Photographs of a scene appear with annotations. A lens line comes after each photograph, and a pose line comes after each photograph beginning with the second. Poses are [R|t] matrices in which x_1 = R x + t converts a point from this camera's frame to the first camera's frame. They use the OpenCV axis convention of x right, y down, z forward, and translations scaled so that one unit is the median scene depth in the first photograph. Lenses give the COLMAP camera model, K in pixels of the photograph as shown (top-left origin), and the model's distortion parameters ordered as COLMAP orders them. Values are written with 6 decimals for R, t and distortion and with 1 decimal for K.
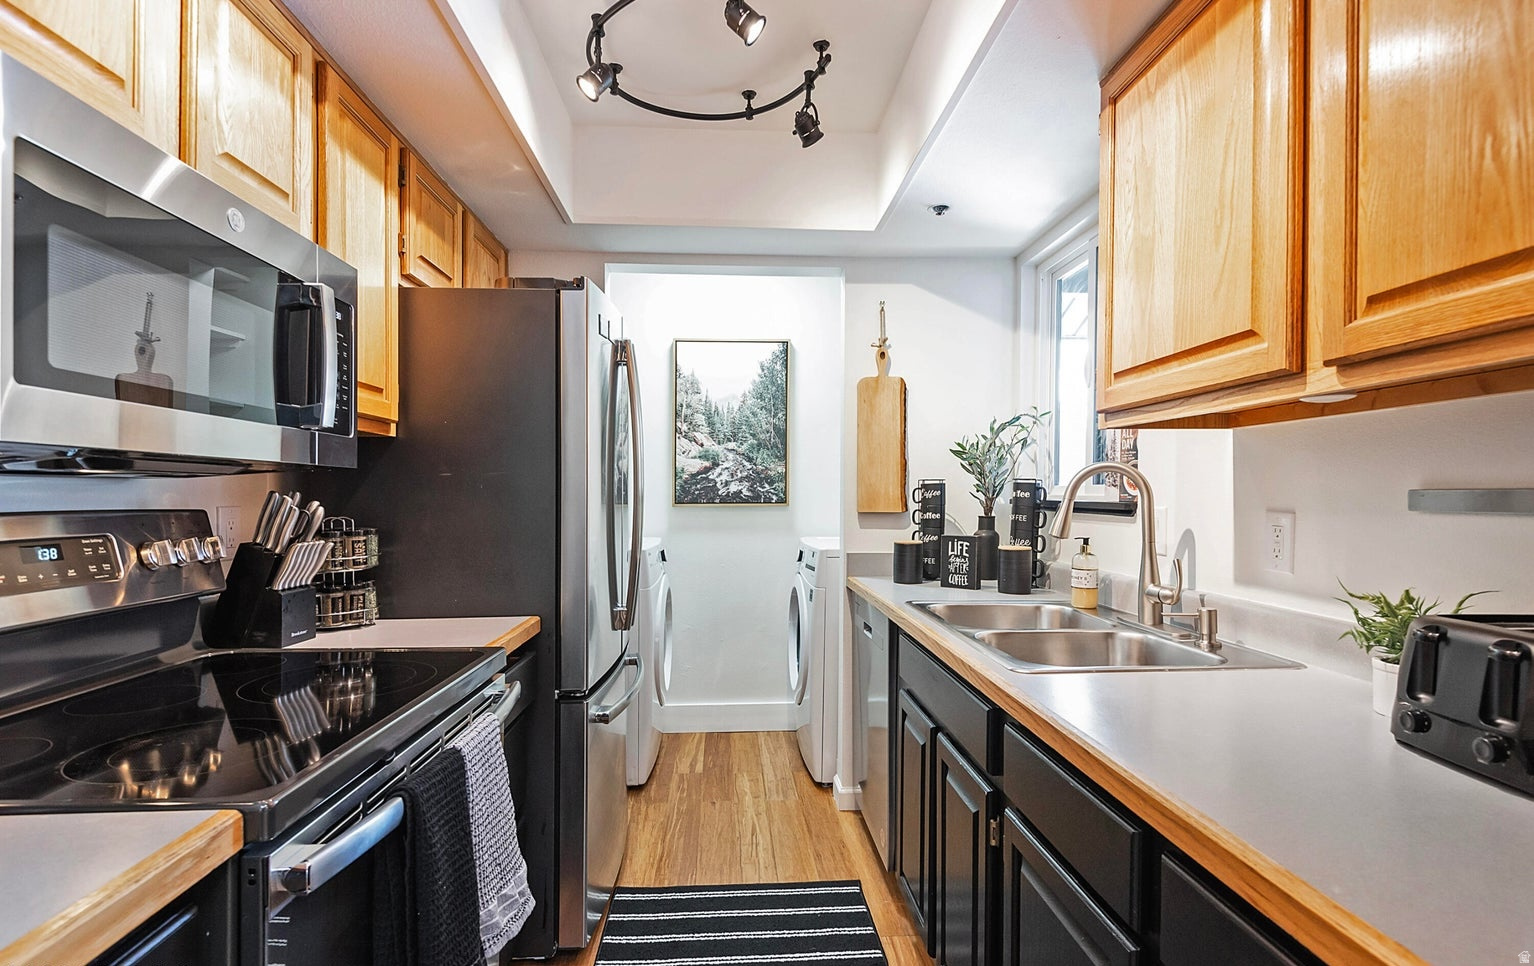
lens RADIAL K [[729.8, 0, 779.6], [0, 729.8, 500.9], [0, 0, 1]] dist [0.010397, -0.010485]
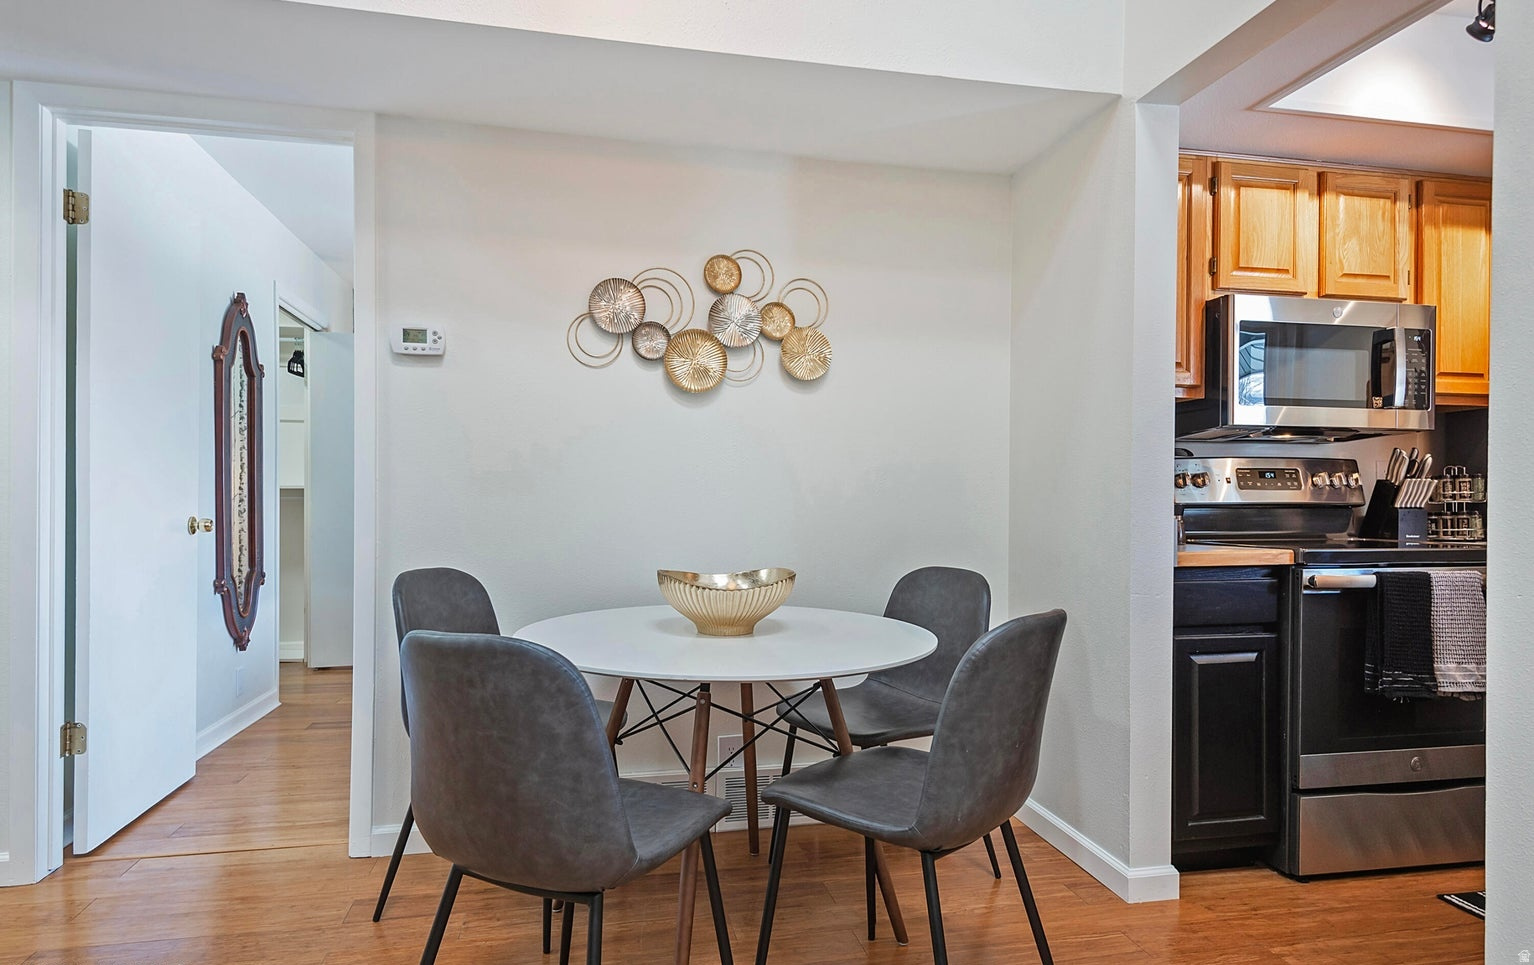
lens RADIAL K [[895.3, 0, 749.5], [0, 895.3, 520.1], [0, 0, 1]] dist [0.023040, -0.005909]
pose [[0.128806, 0.011928, -0.991598, 0.938867], [-0.009764, 0.999894, 0.010760, 0.115186], [0.991622, 0.008296, 0.128908, -0.584633]]
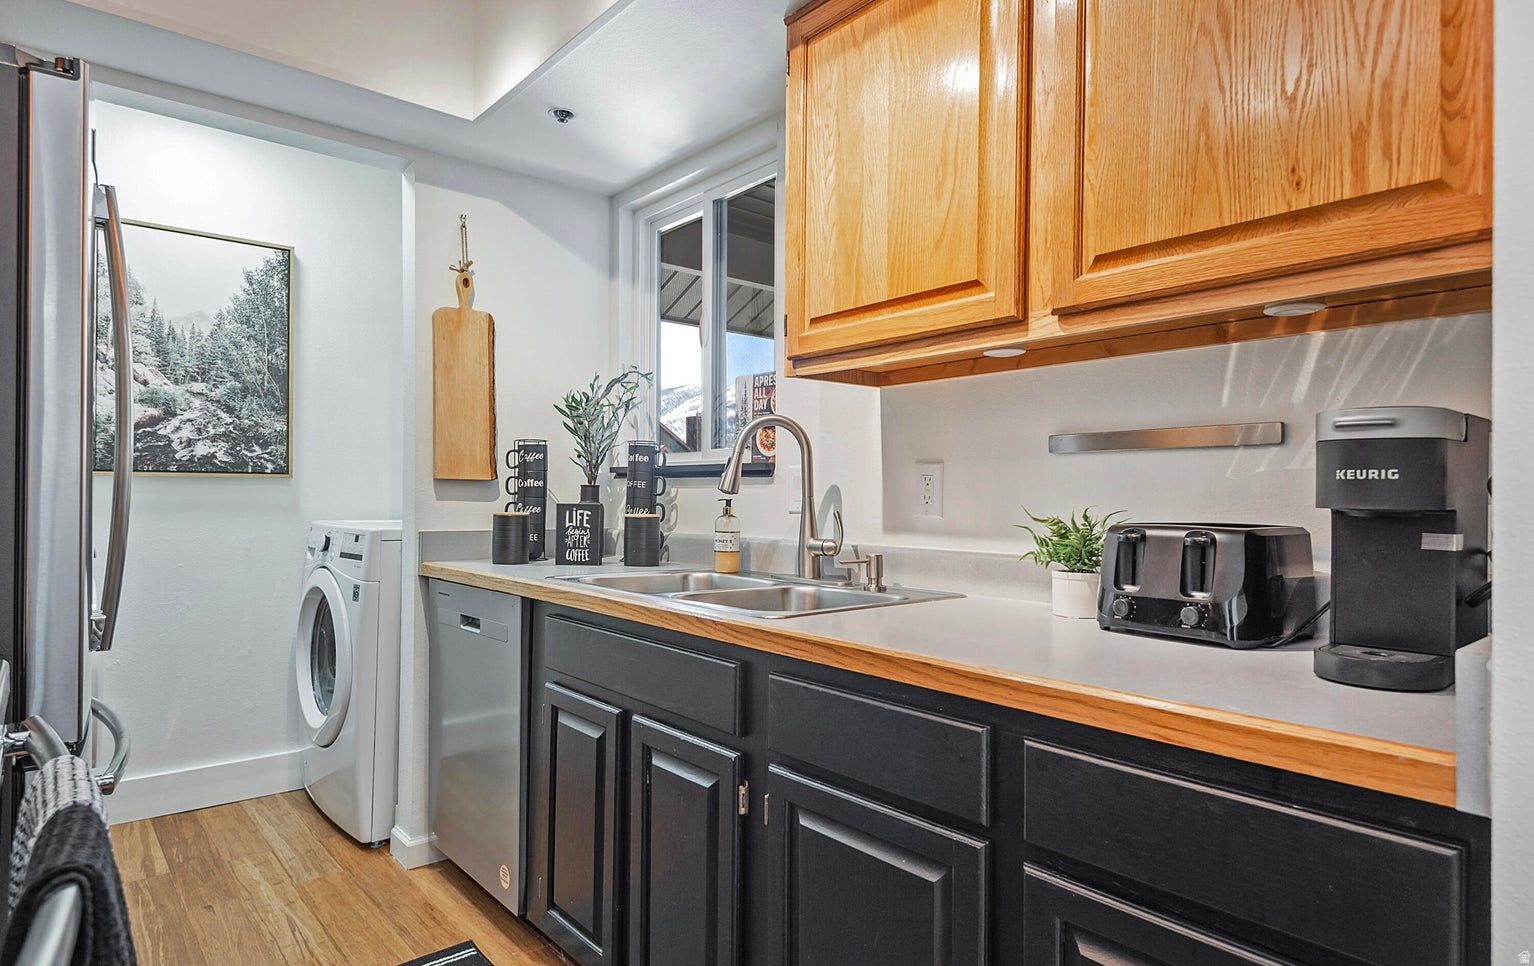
lens RADIAL K [[853.4, 0, 742.1], [0, 853.4, 495.3], [0, 0, 1]] dist [0.029242, -0.001320]
pose [[0.816127, 0.003618, 0.577861, -0.259124], [0.000693, 0.999974, -0.007241, 0.066339], [-0.577872, 0.006310, 0.816103, 0.102772]]
